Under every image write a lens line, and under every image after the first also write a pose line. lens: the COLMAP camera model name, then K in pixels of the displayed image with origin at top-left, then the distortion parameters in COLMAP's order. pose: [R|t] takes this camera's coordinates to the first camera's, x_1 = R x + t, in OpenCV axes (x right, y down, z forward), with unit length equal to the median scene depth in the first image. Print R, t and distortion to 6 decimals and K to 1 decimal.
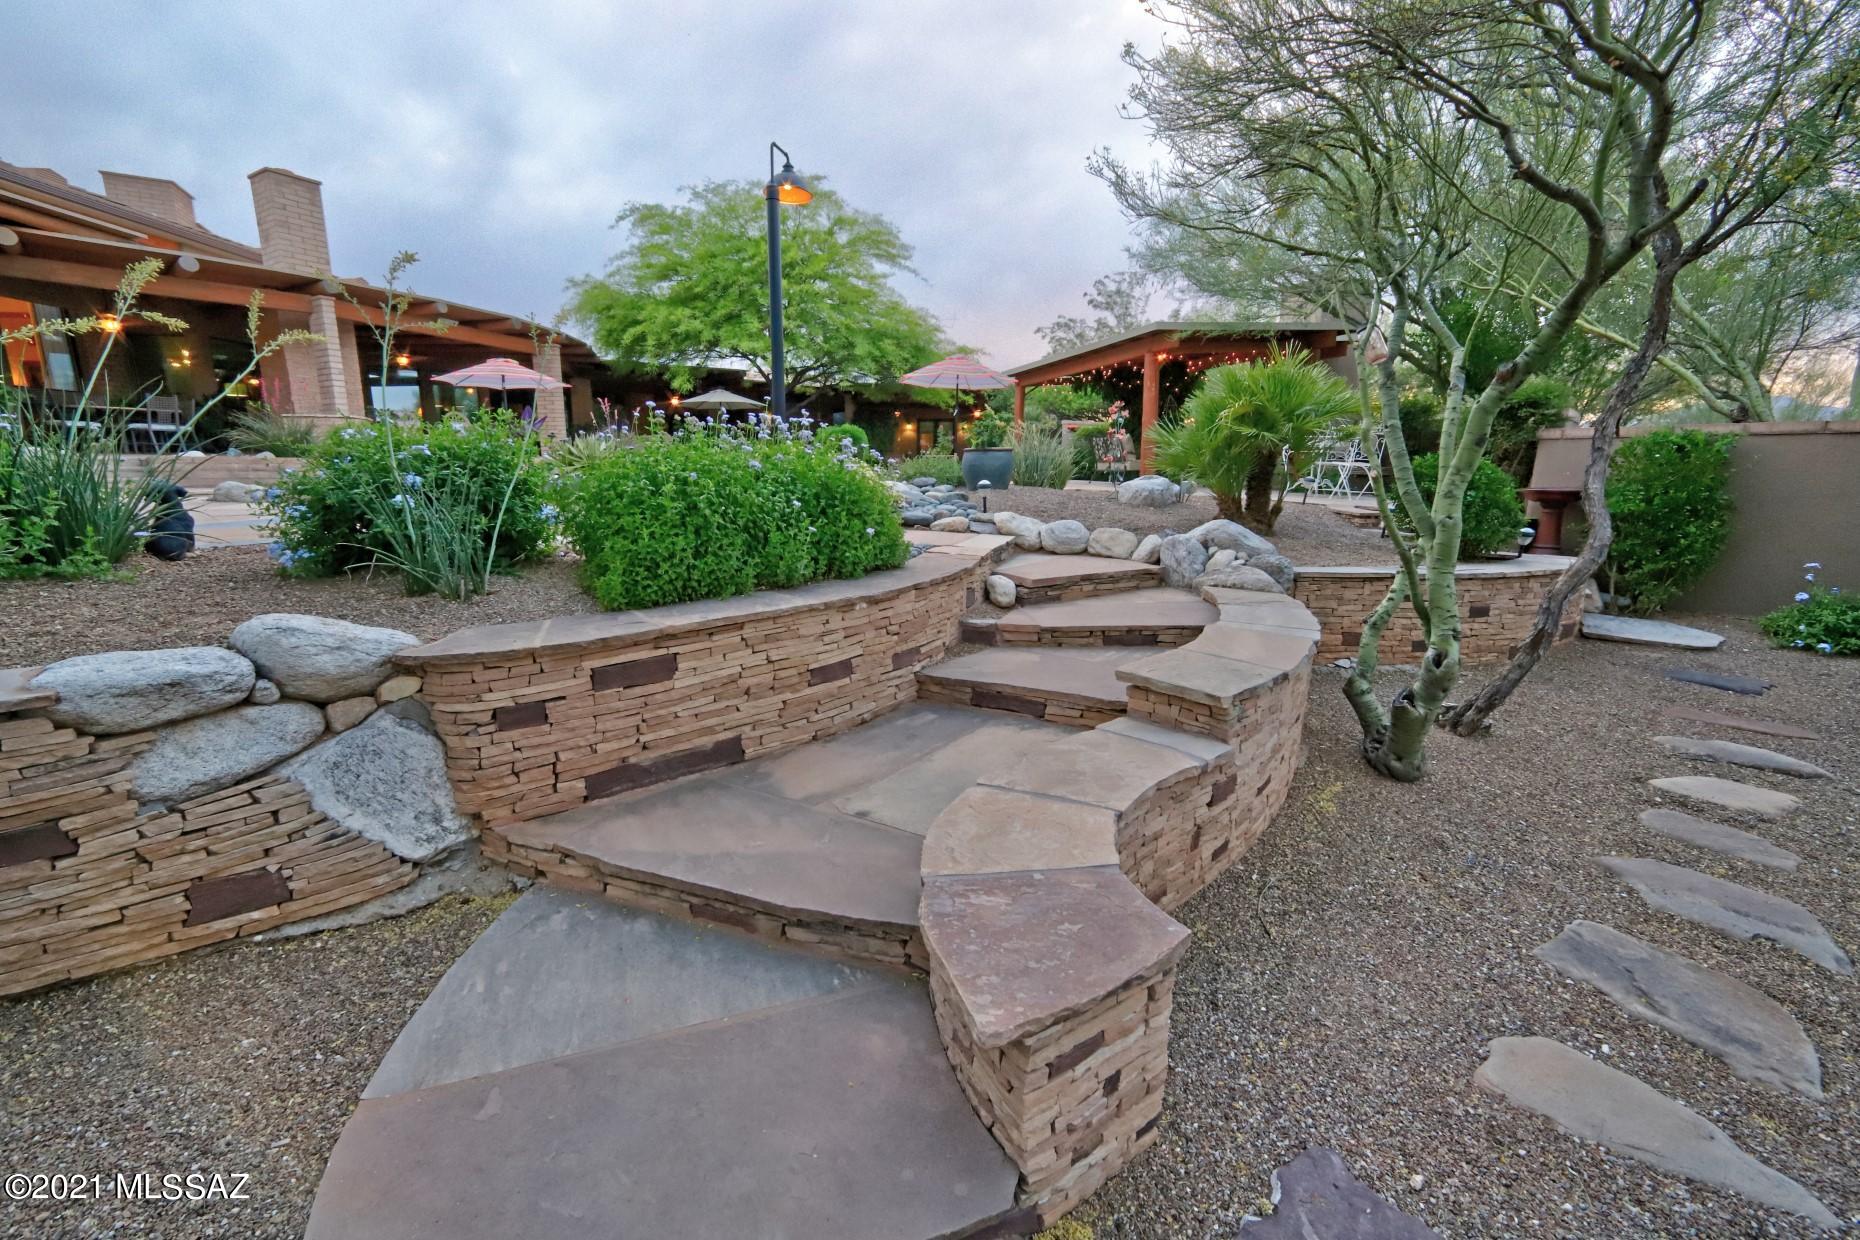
lens RADIAL K [[731.6, 0, 923.2], [0, 731.6, 615.1], [0, 0, 1]] dist [-0.034000, 0.015085]
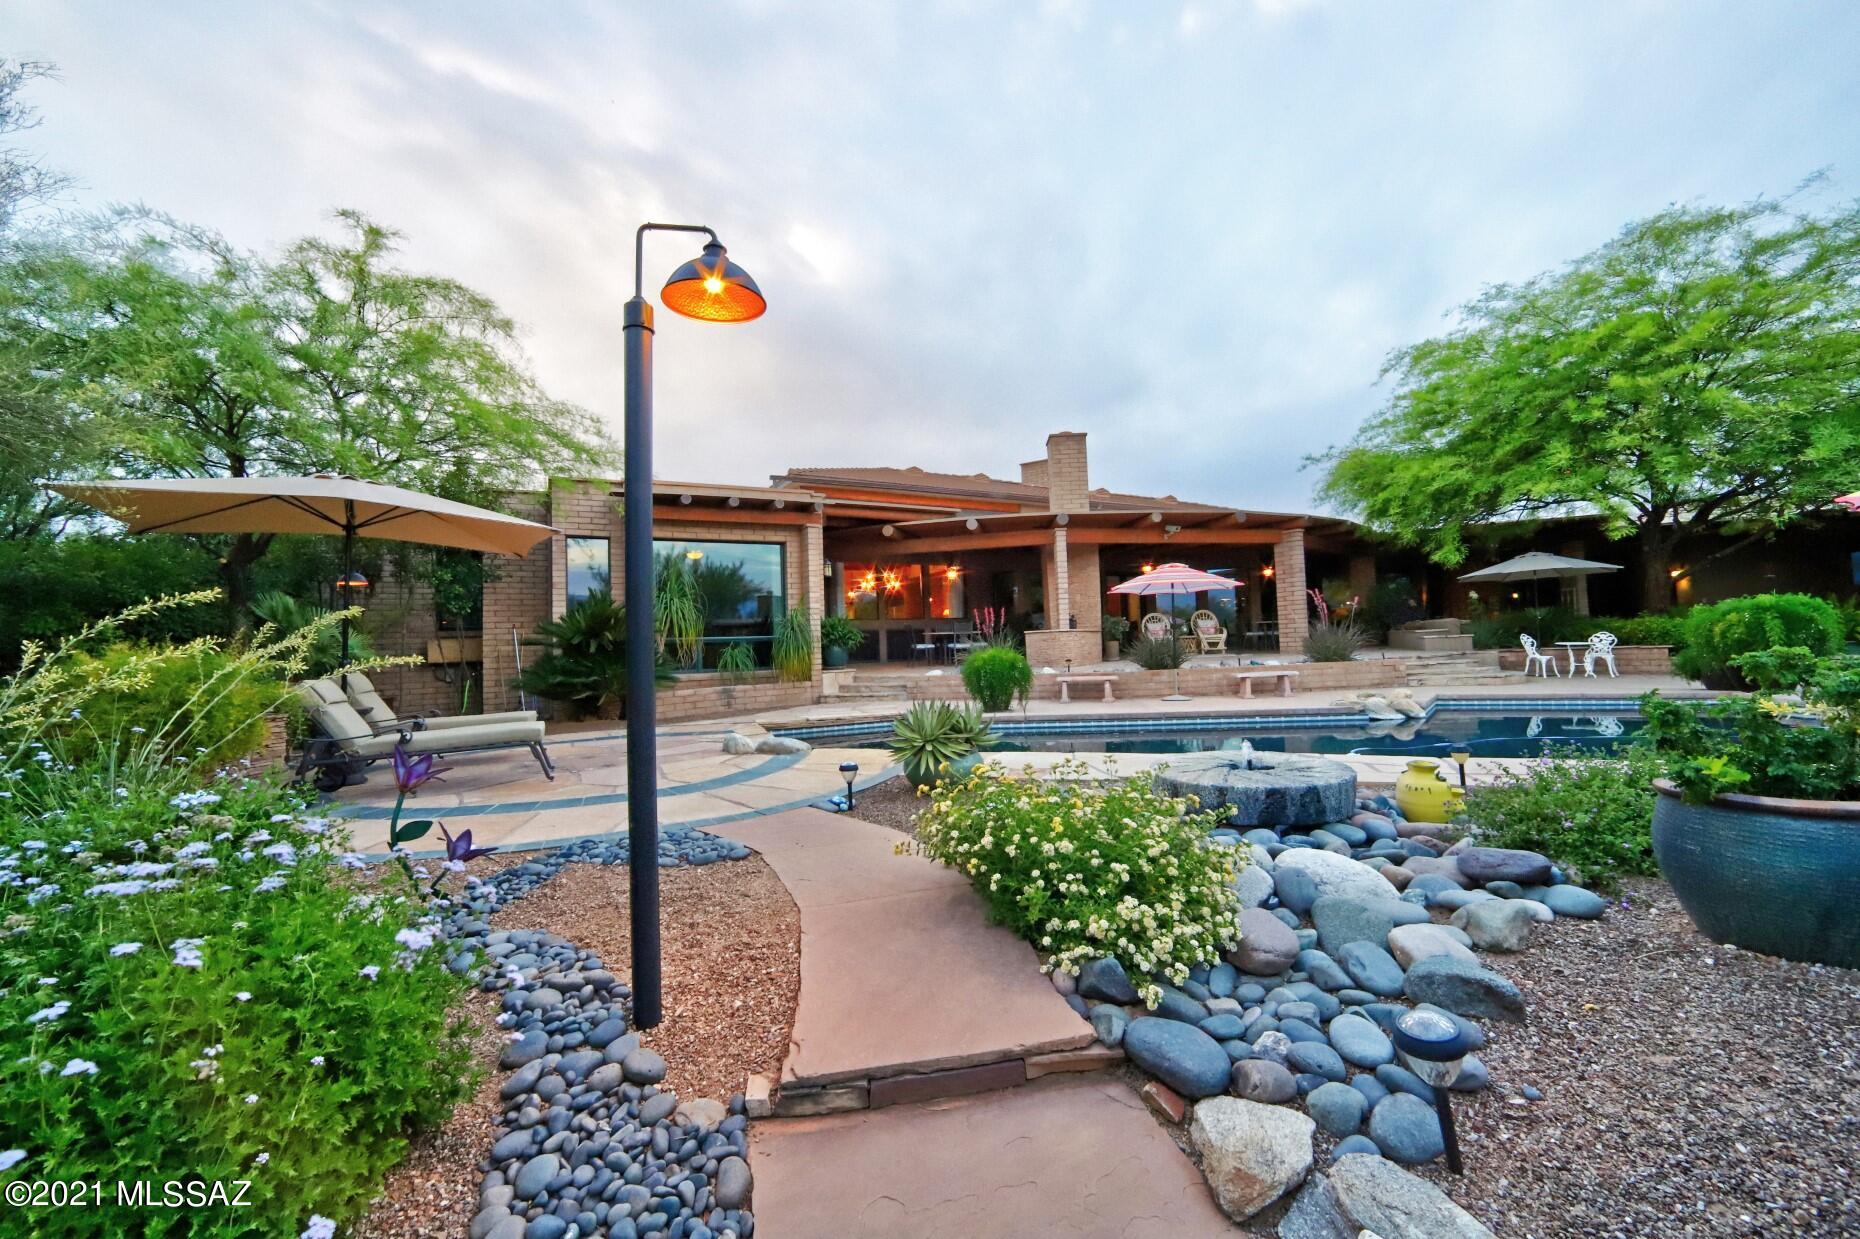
lens RADIAL K [[731.6, 0, 923.2], [0, 731.6, 614.6], [0, 0, 1]] dist [-0.034000, 0.015085]
pose [[0.454231, -0.059146, -0.888918, 0.069955], [-0.146430, 0.979267, -0.139982, -0.079132], [0.878768, 0.193748, 0.436152, 0.226449]]
